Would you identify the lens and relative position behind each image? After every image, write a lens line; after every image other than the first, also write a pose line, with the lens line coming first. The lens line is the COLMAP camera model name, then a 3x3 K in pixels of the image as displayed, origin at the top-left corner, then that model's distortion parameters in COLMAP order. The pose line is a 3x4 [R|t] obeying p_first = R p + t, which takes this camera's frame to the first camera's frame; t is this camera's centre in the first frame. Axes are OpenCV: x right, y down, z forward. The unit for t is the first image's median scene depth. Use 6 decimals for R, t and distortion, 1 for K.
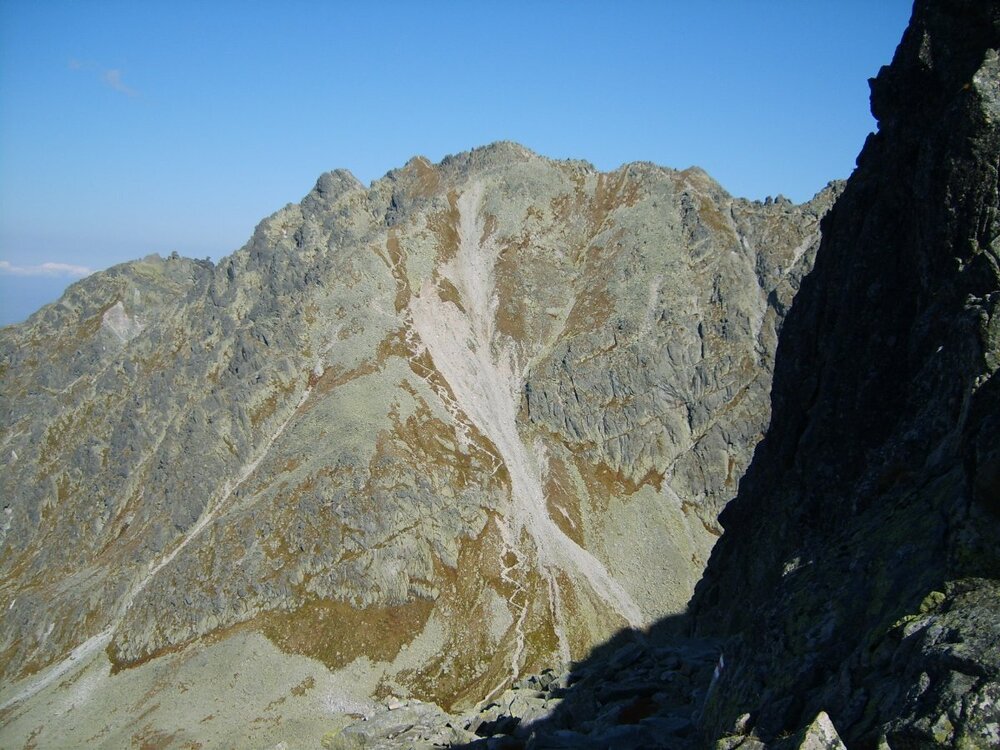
lens RADIAL K [[1068.2, 0, 500.0], [0, 1068.2, 375.0], [0, 0, 1]] dist [-0.154021, 0.159942]
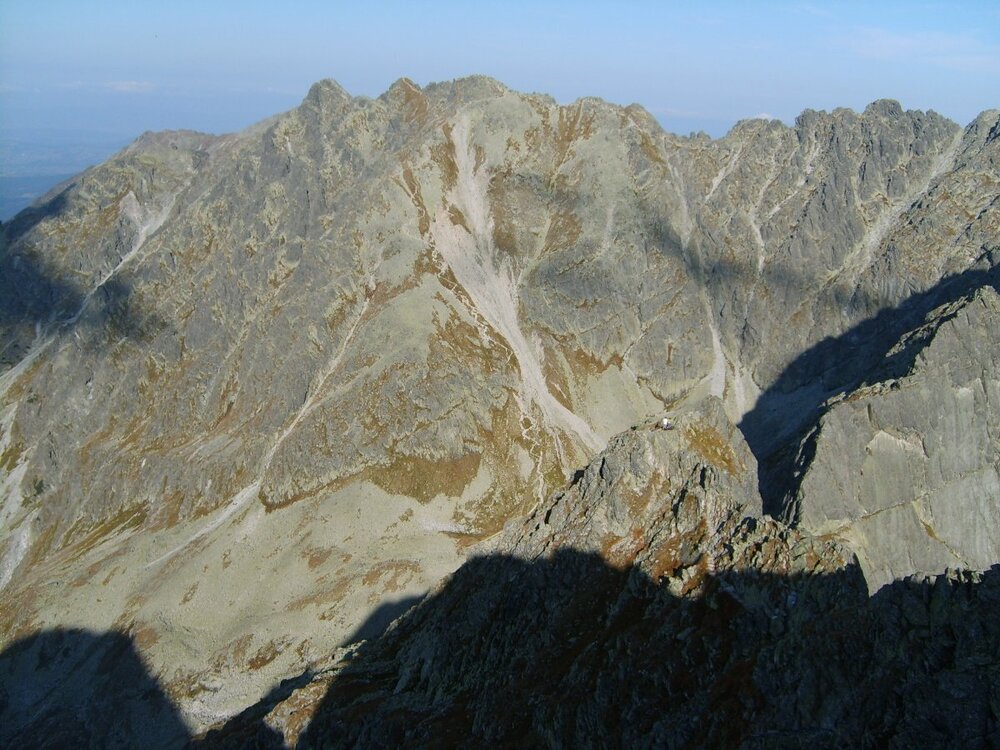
lens RADIAL K [[1068.2, 0, 500.0], [0, 1068.2, 375.0], [0, 0, 1]] dist [-0.154021, 0.159942]
pose [[0.994187, -0.026394, 0.104381, -0.157262], [0.007195, 0.983606, 0.180189, -0.139339], [-0.107426, -0.178390, 0.978078, -0.377495]]
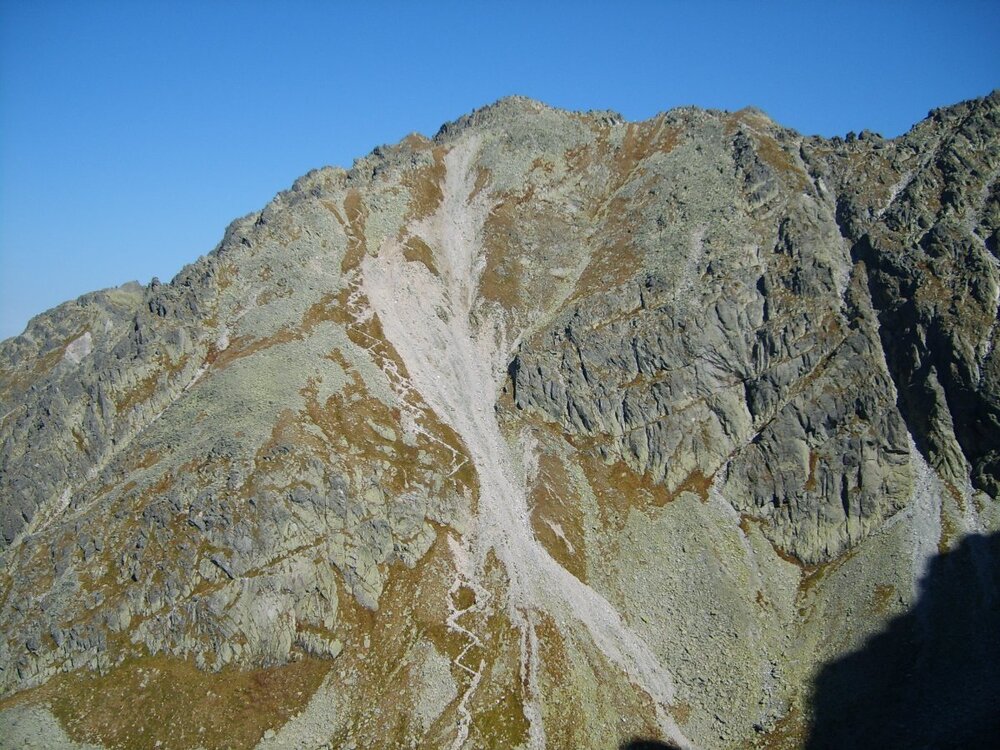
lens RADIAL K [[1068.2, 0, 500.0], [0, 1068.2, 375.0], [0, 0, 1]] dist [-0.154021, 0.159942]
pose [[0.997280, -0.018756, -0.071284, 0.068460], [0.012295, 0.995864, -0.090015, 0.086154], [0.072677, 0.088894, 0.993386, 0.316429]]
